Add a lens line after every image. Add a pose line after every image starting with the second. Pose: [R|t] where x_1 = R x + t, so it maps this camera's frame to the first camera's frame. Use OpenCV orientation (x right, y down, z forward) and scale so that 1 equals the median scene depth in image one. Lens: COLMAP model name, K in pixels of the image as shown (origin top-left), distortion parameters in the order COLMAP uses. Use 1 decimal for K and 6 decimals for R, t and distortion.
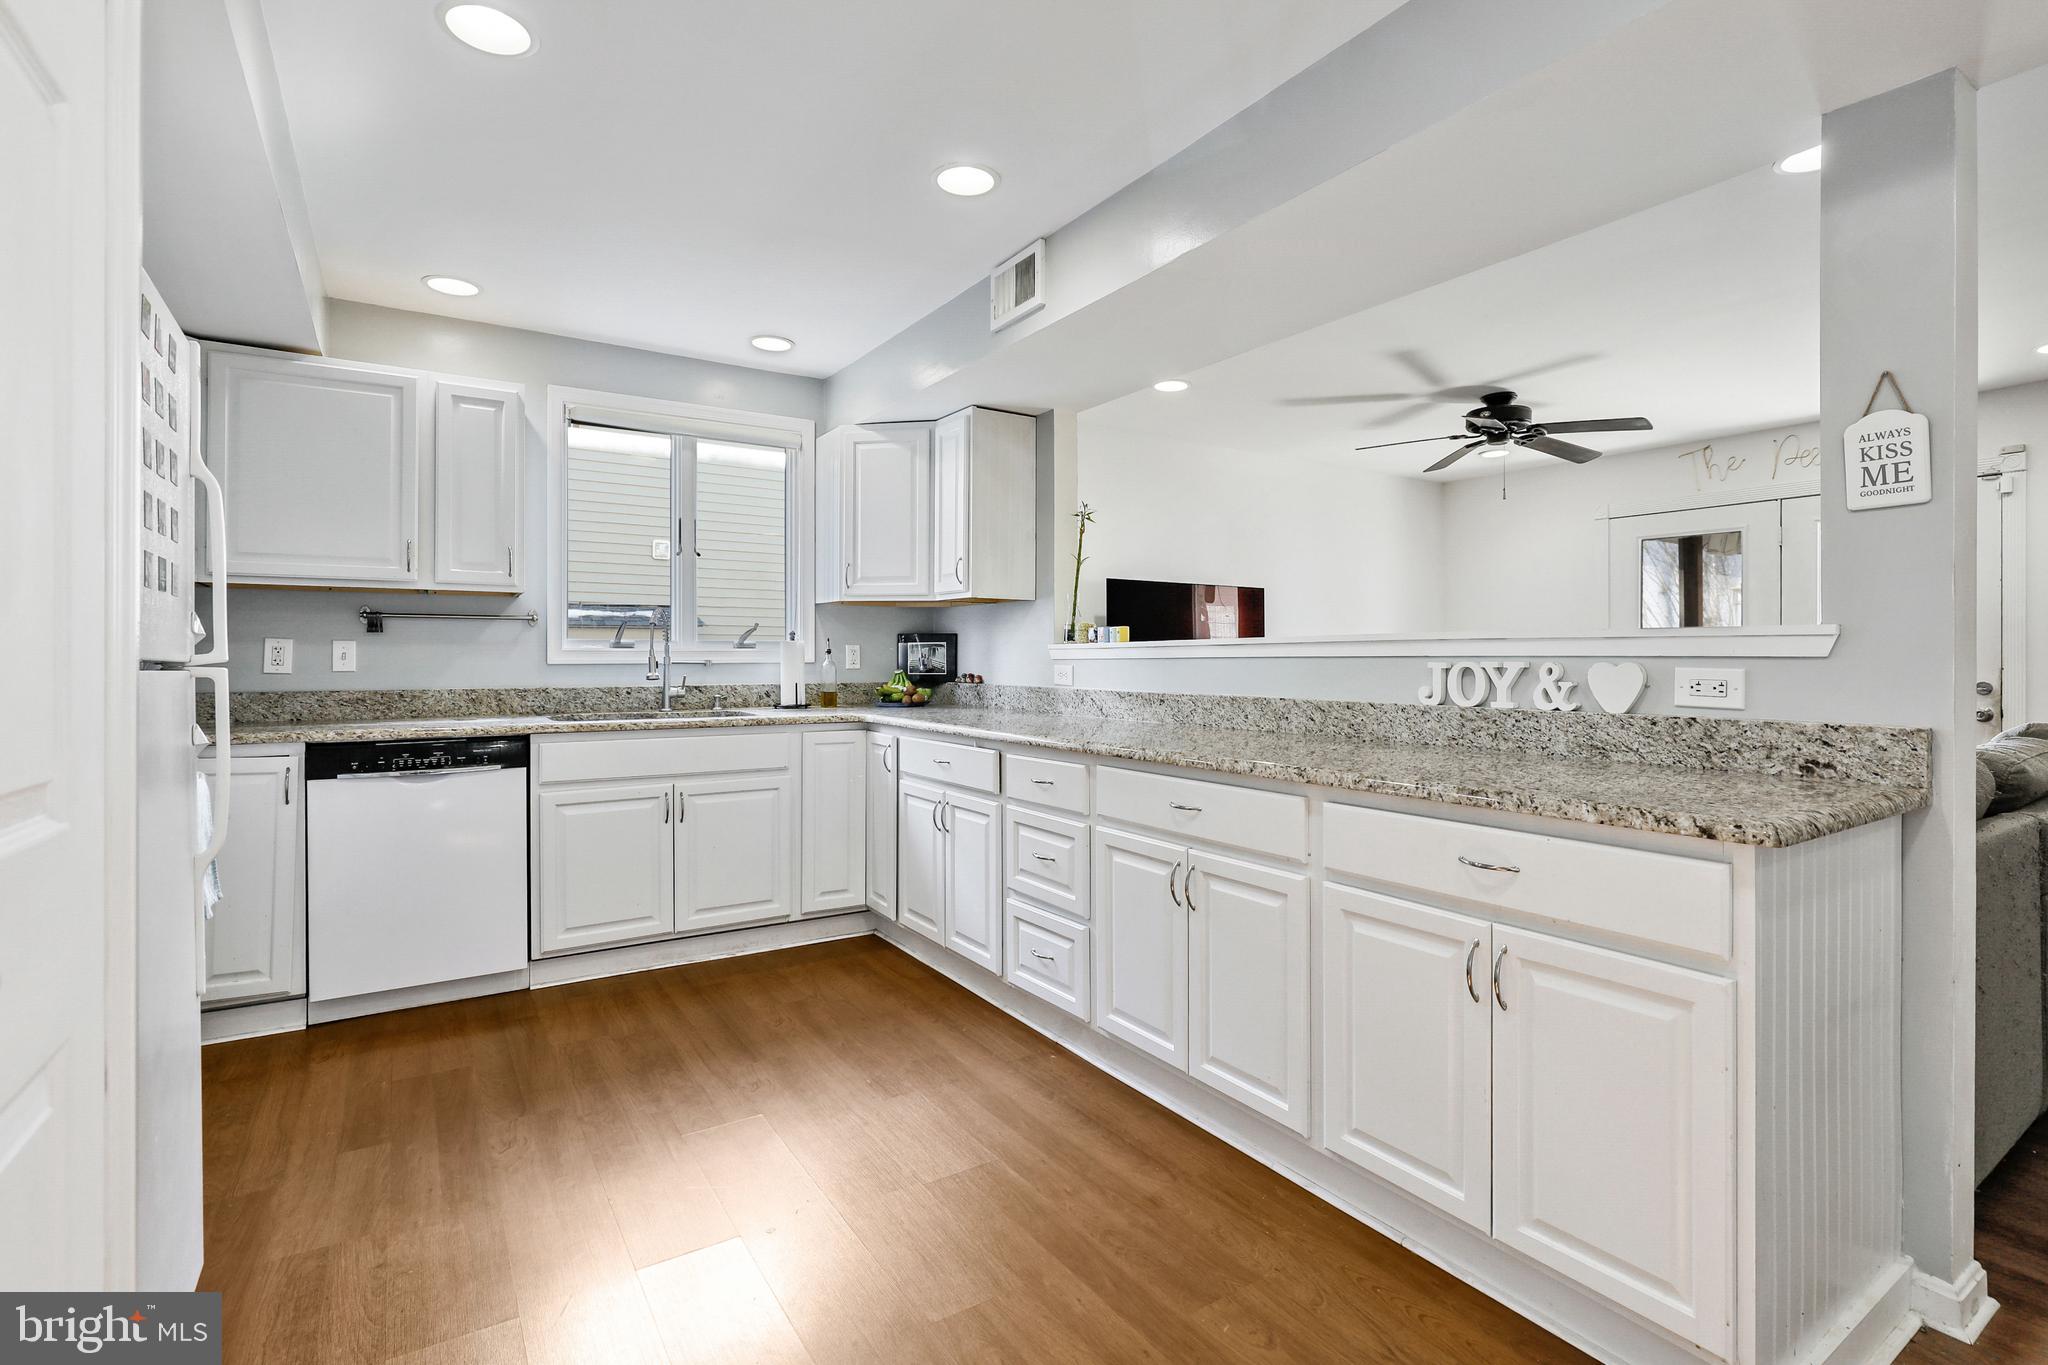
lens RADIAL K [[957.1, 0, 1031.0], [0, 957.1, 653.4], [0, 0, 1]] dist [-0.001057, -0.000346]
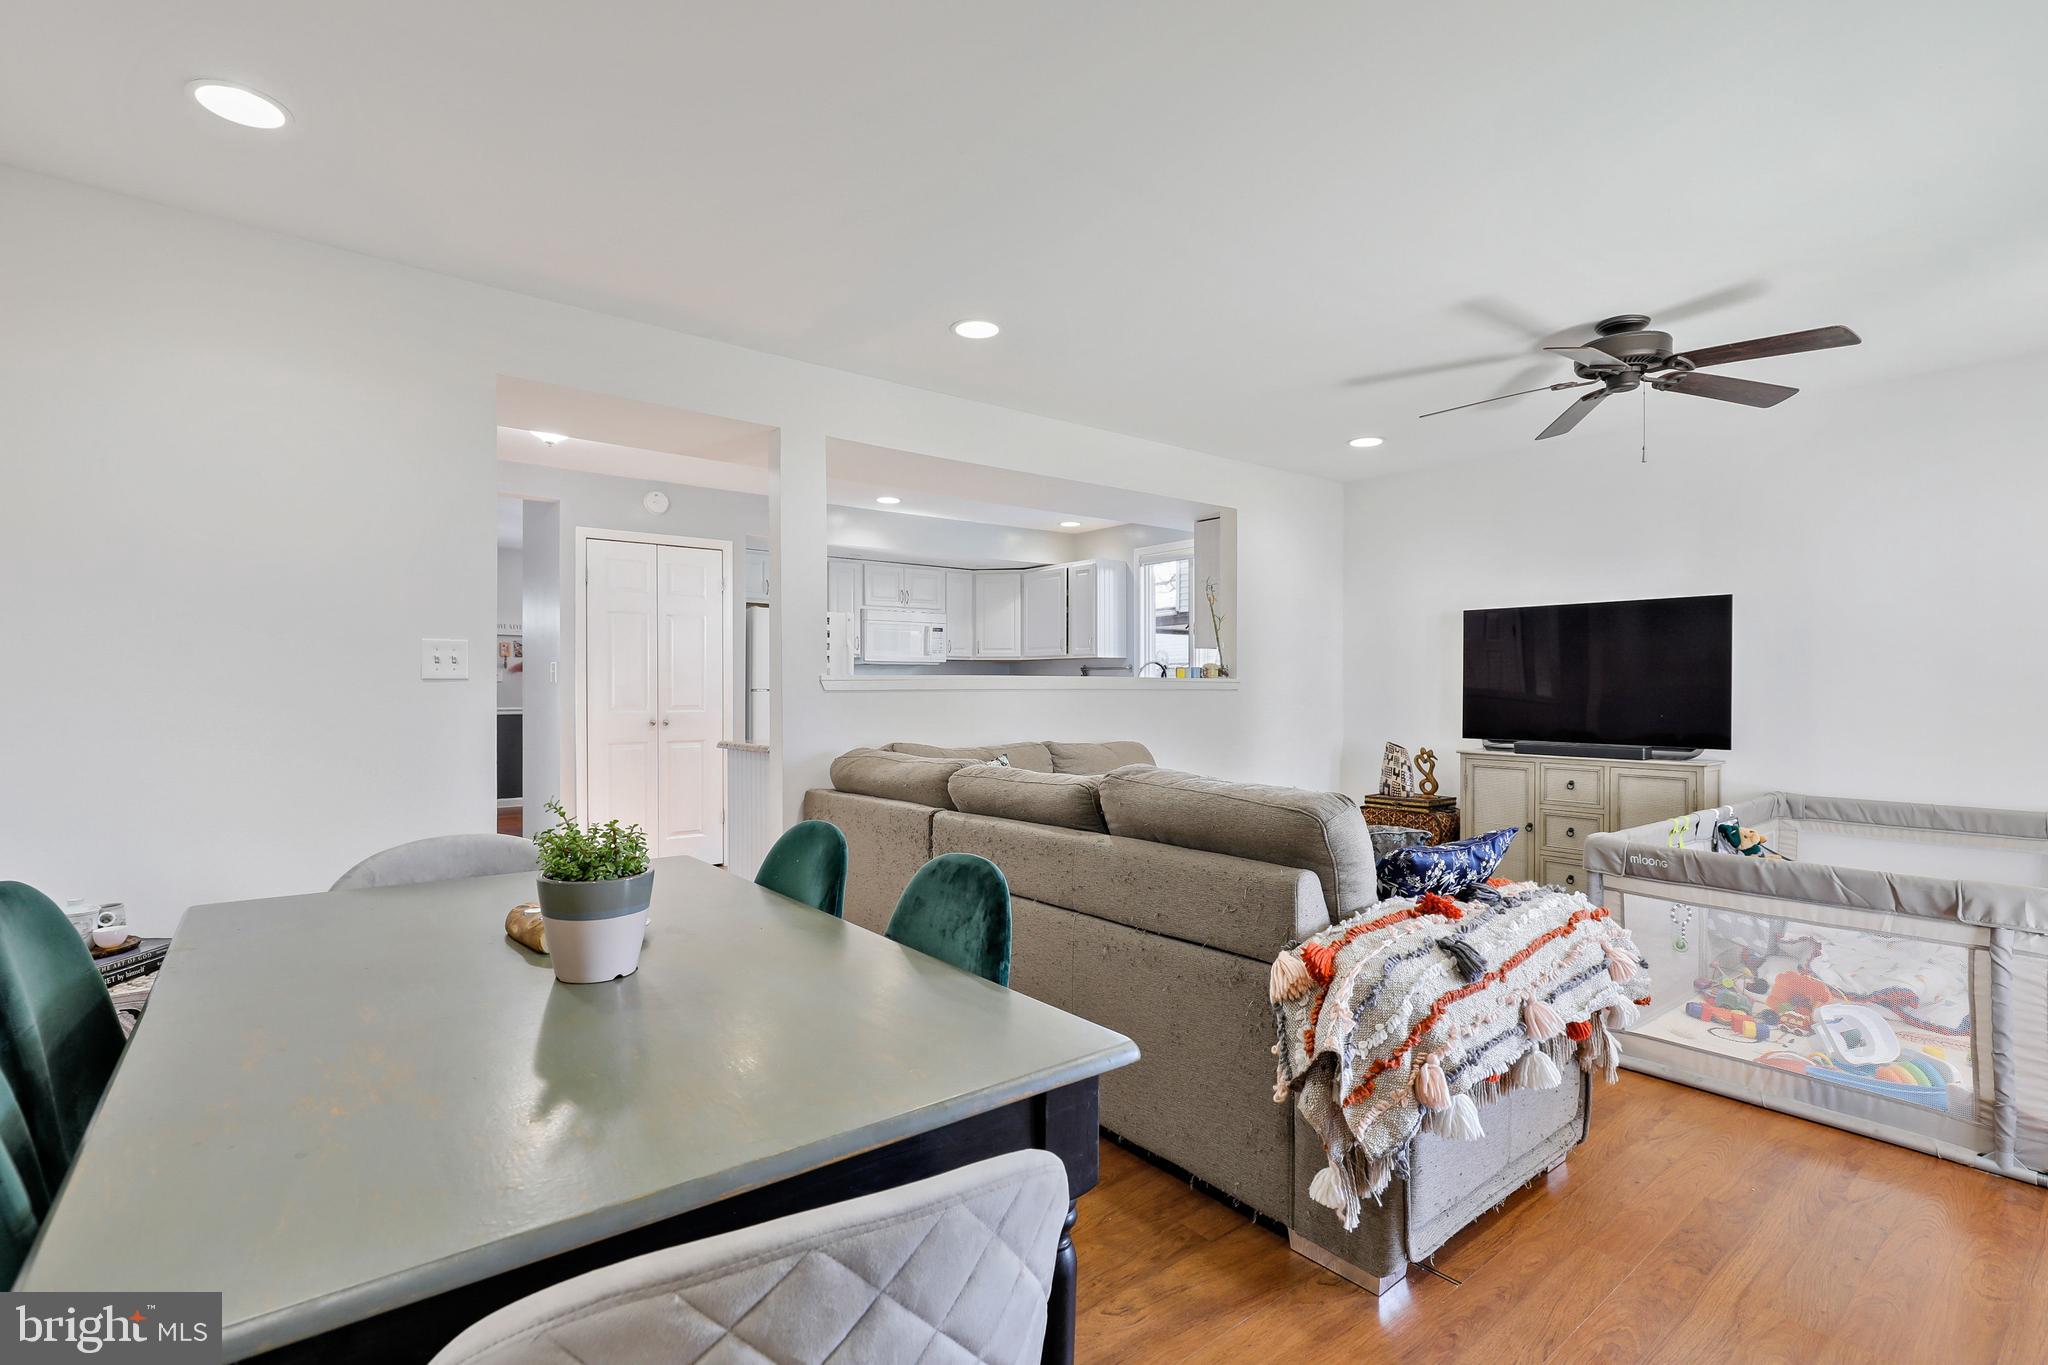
lens RADIAL K [[947.7, 0, 1024.0], [0, 947.7, 682.5], [0, 0, 1]] dist [-0.004347, 0.000847]
pose [[0.091679, -0.003119, -0.995784, 1.634952], [0.005616, 0.999981, -0.002616, -0.003841], [0.995773, -0.005352, 0.091695, 0.693843]]
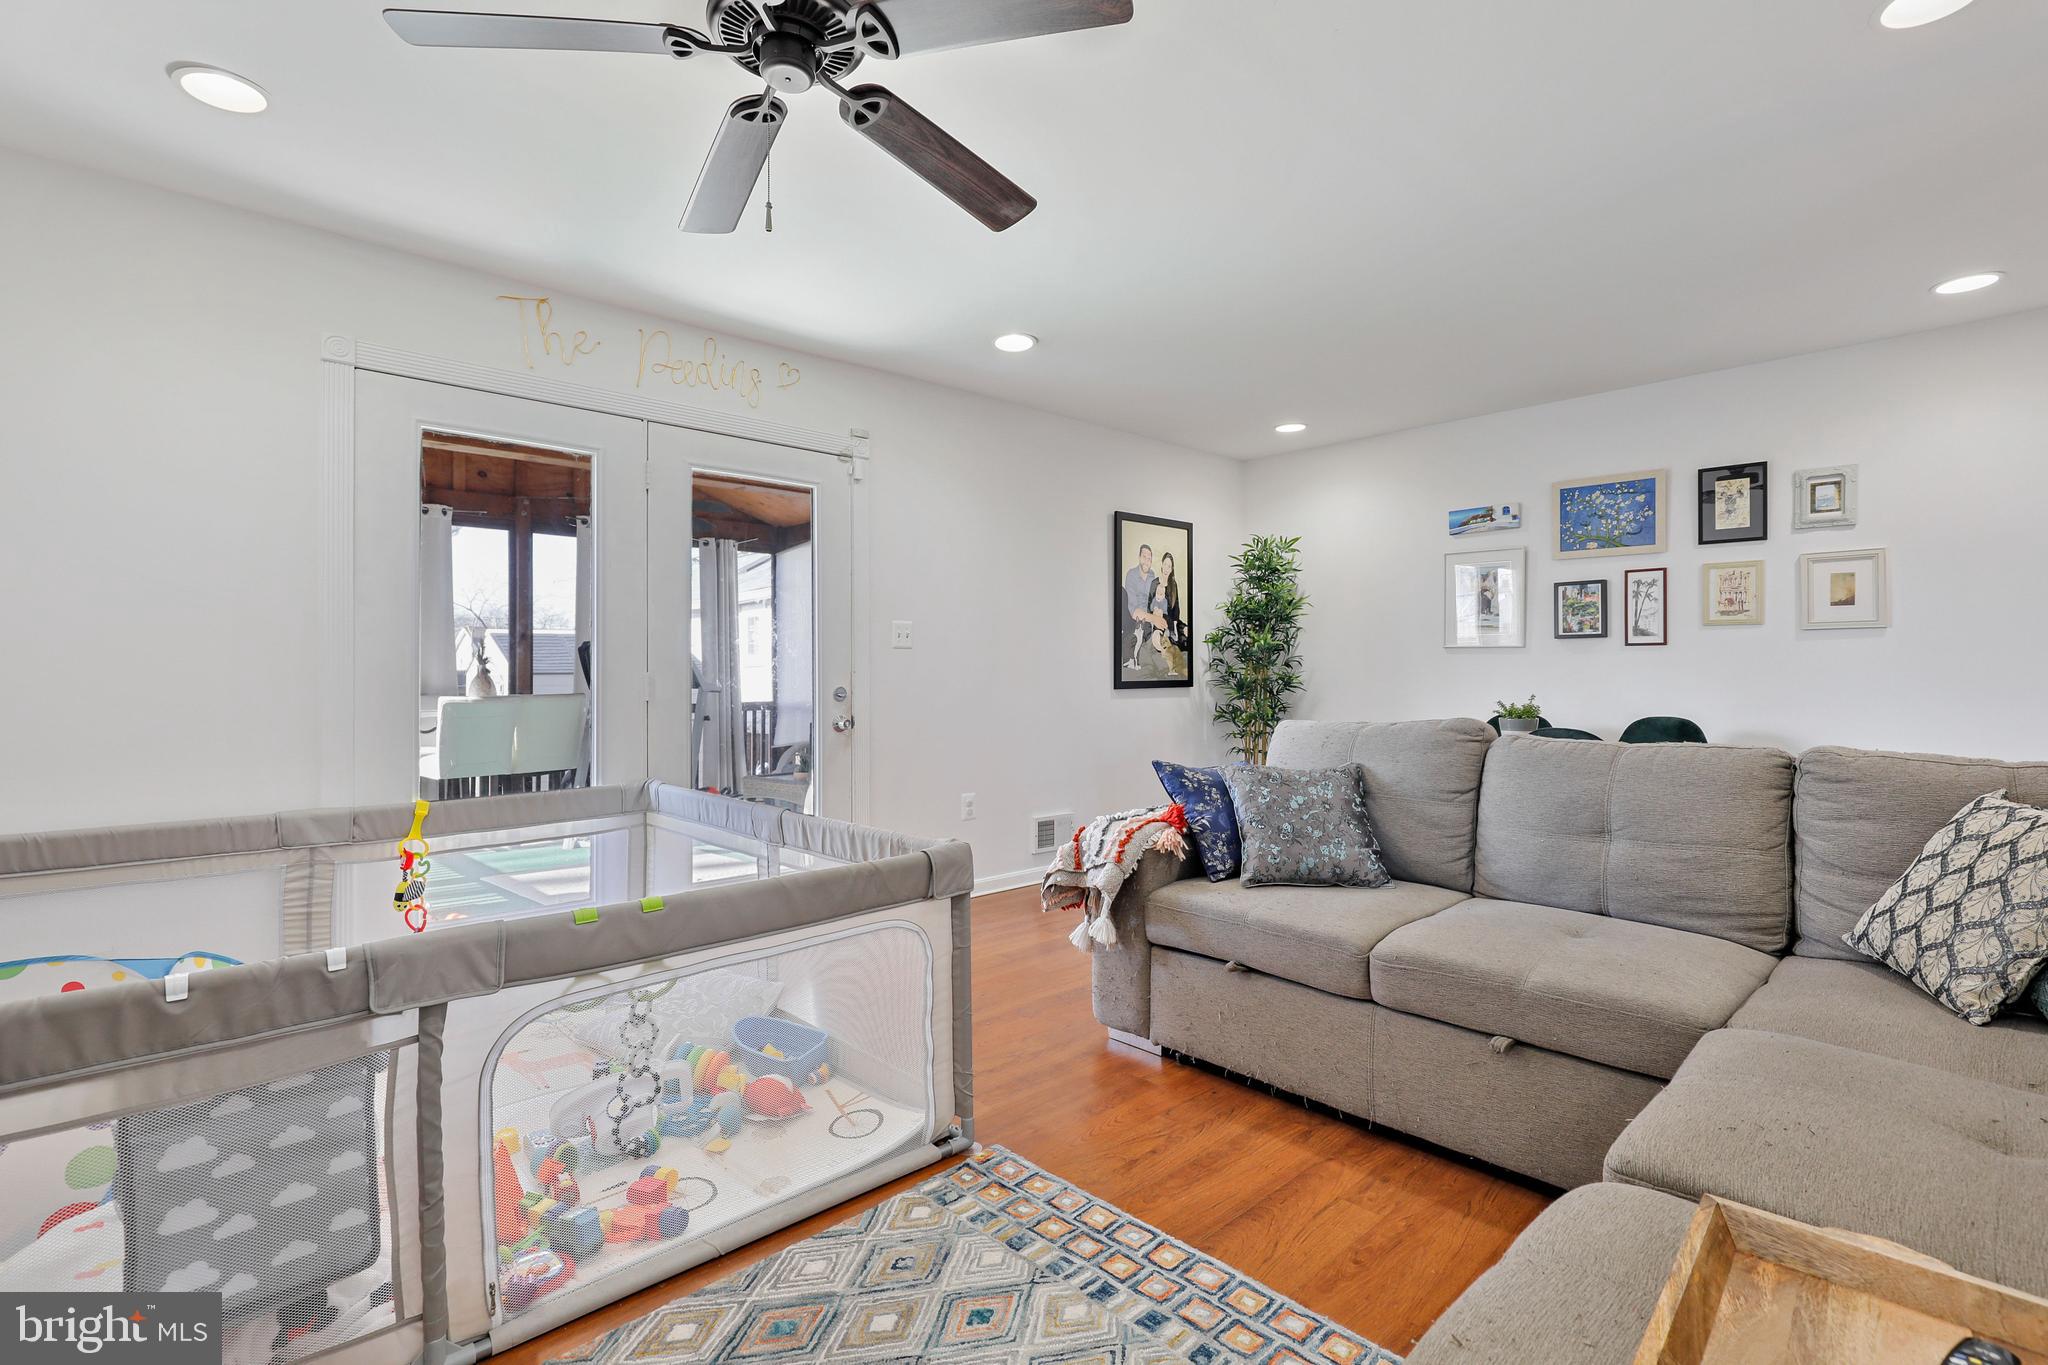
lens RADIAL K [[950.7, 0, 1024.0], [0, 950.7, 682.5], [0, 0, 1]] dist [-0.018389, 0.000168]
pose [[-0.166316, -0.006449, 0.986051, 0.137882], [-0.005522, 0.999969, 0.005609, 0.026497], [-0.986057, -0.004513, -0.166346, 1.363222]]
